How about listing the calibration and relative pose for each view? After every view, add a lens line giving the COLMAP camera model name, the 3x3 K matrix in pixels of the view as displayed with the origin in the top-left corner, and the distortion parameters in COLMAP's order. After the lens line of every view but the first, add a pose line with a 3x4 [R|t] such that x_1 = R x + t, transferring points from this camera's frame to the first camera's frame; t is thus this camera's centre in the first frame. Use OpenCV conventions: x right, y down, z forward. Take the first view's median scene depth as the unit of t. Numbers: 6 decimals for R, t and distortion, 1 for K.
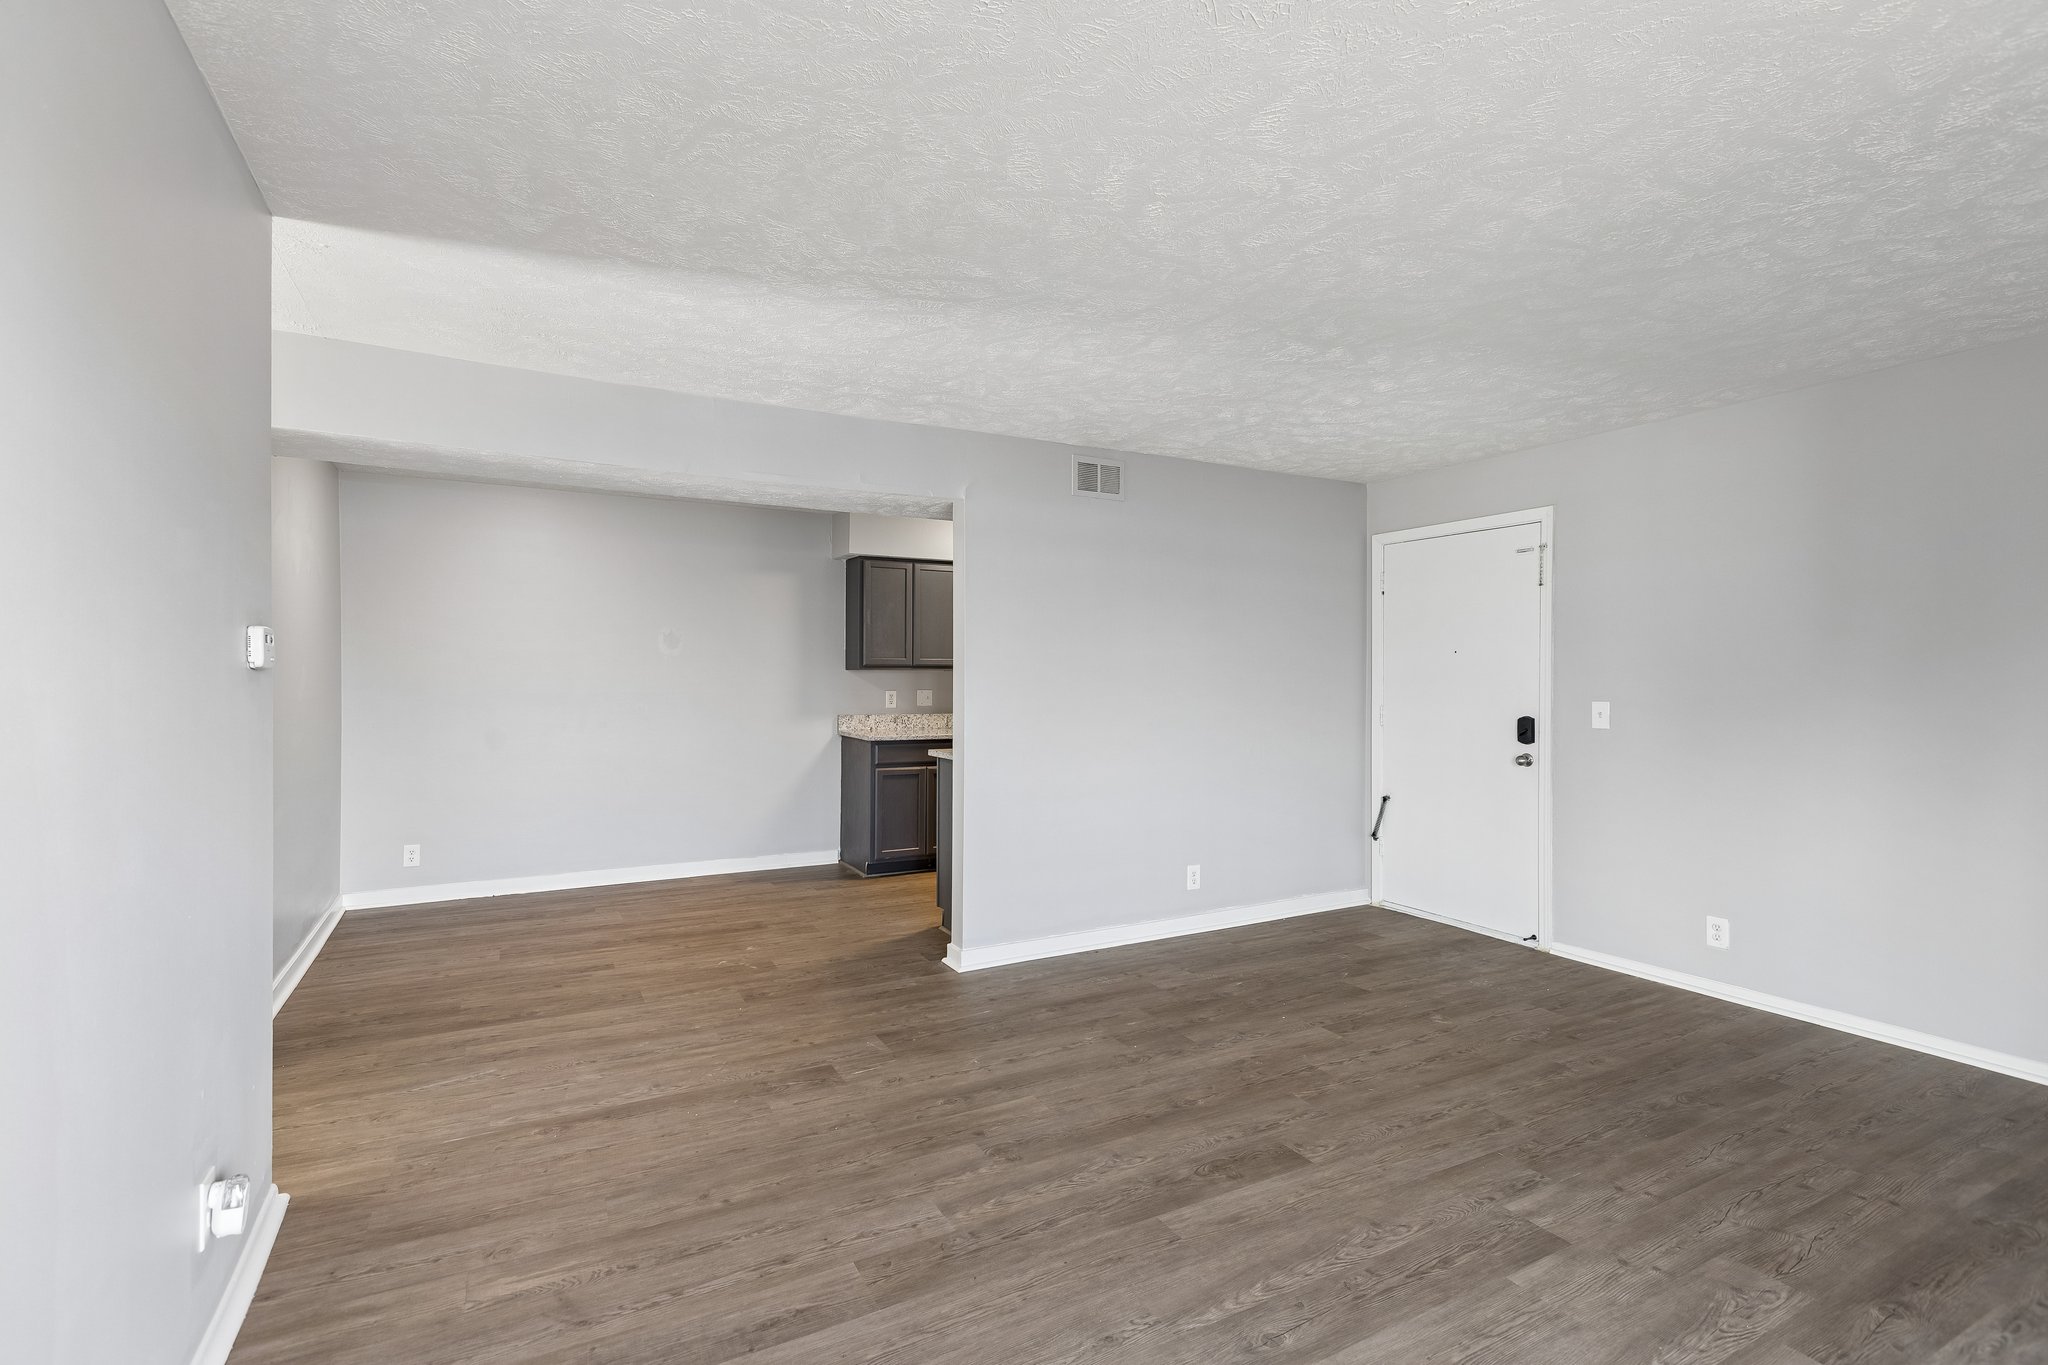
lens RADIAL K [[932.0, 0, 1019.7], [0, 932.0, 678.8], [0, 0, 1]] dist [0.006056, -0.000239]
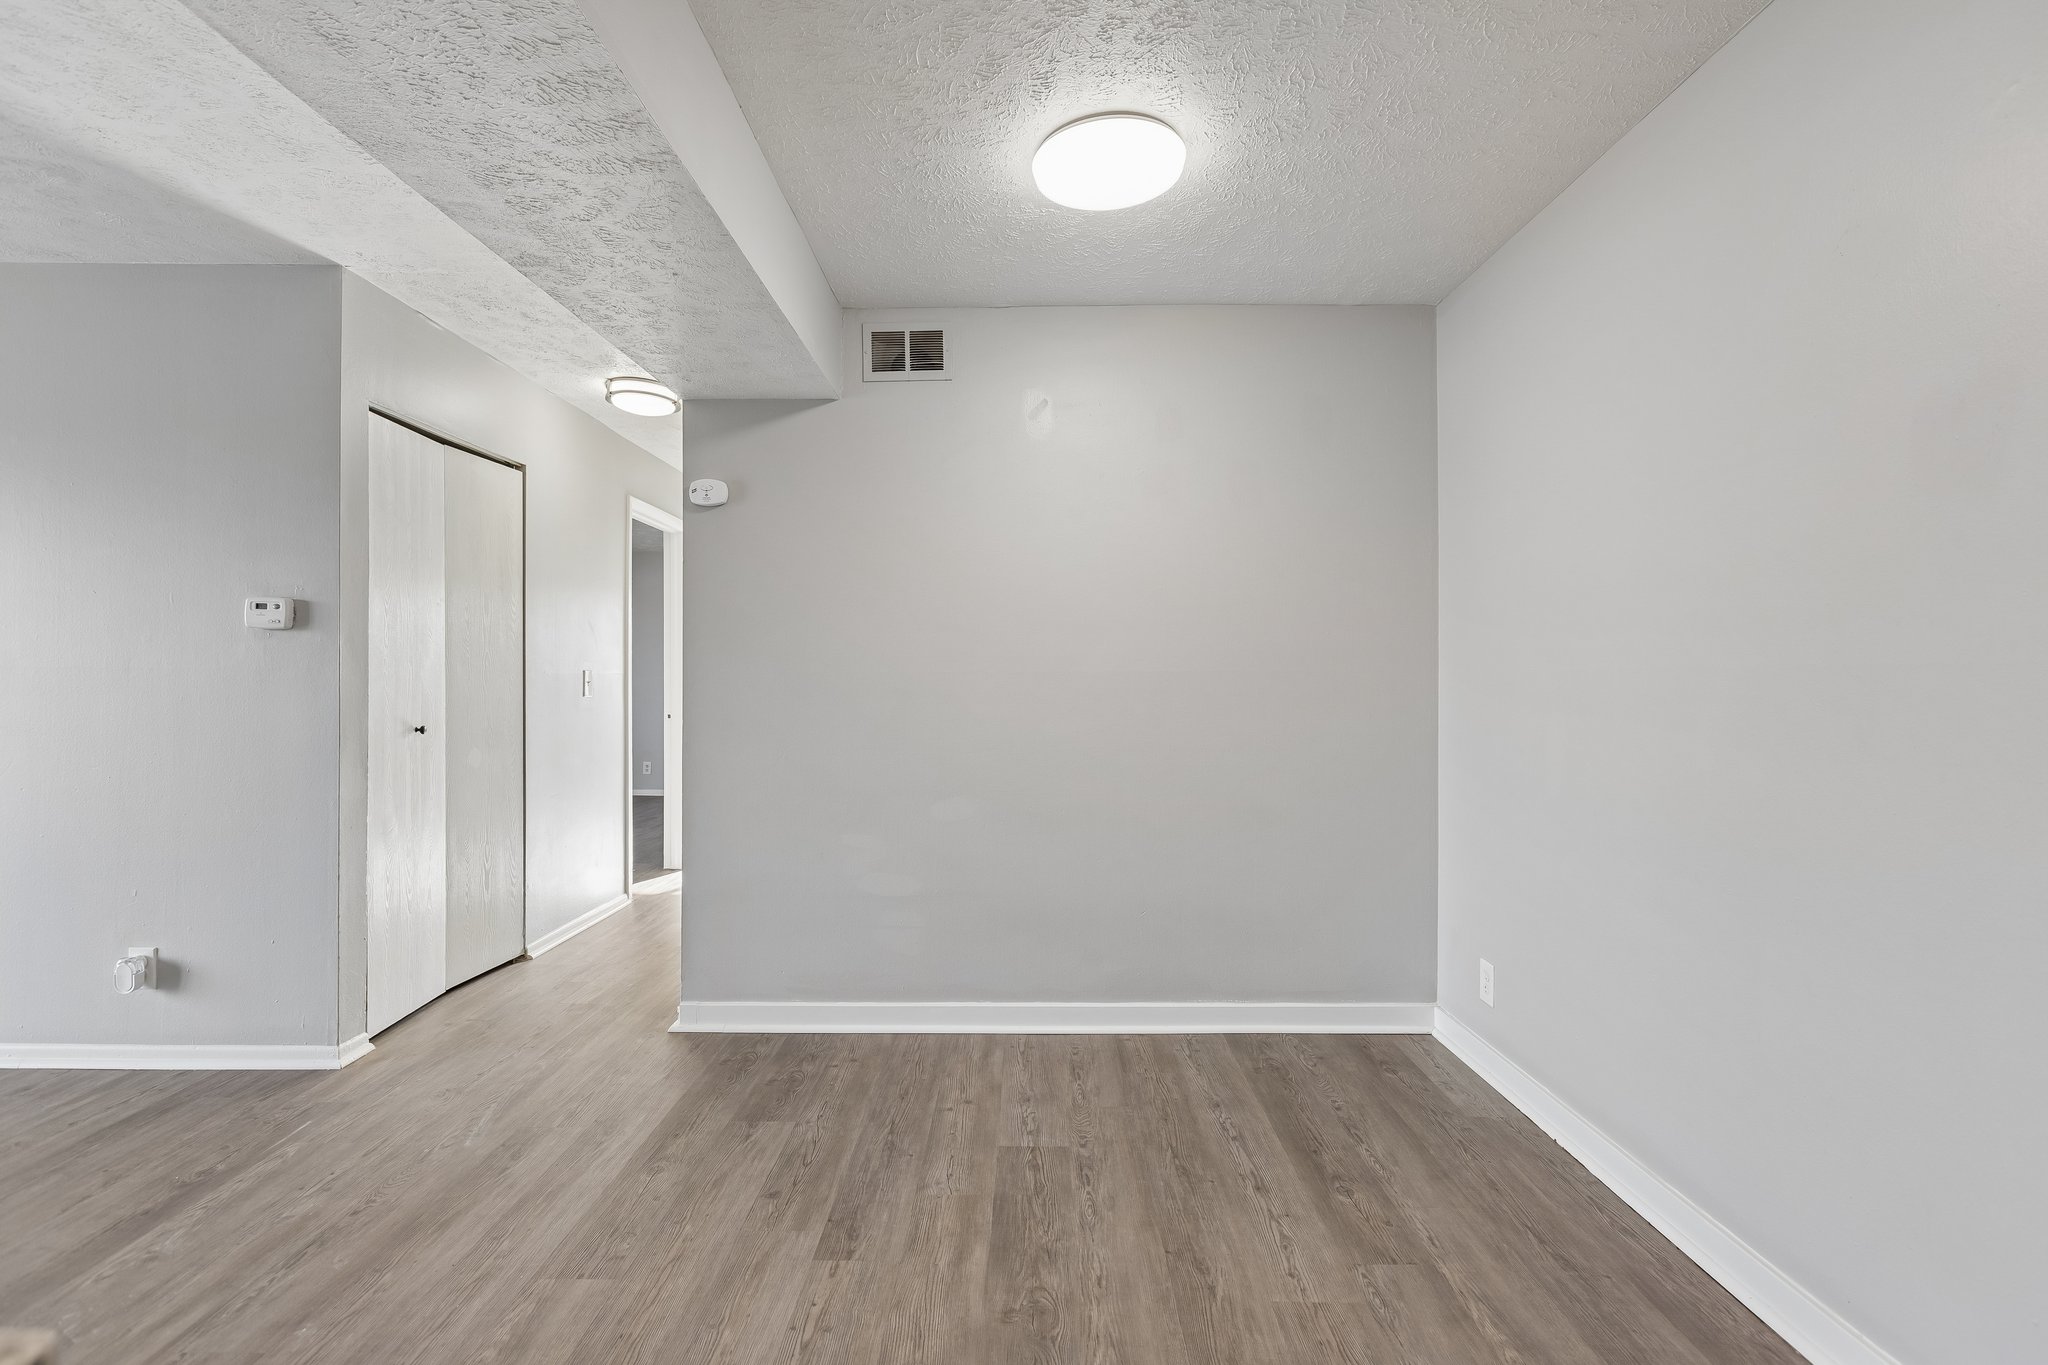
lens RADIAL K [[932.0, 0, 1019.7], [0, 932.0, 678.8], [0, 0, 1]] dist [0.006056, -0.000239]
pose [[-0.484716, -0.007301, -0.874641, -0.119047], [-0.008689, 0.999956, -0.003532, 0.041122], [0.874628, 0.005888, -0.484758, 1.878731]]
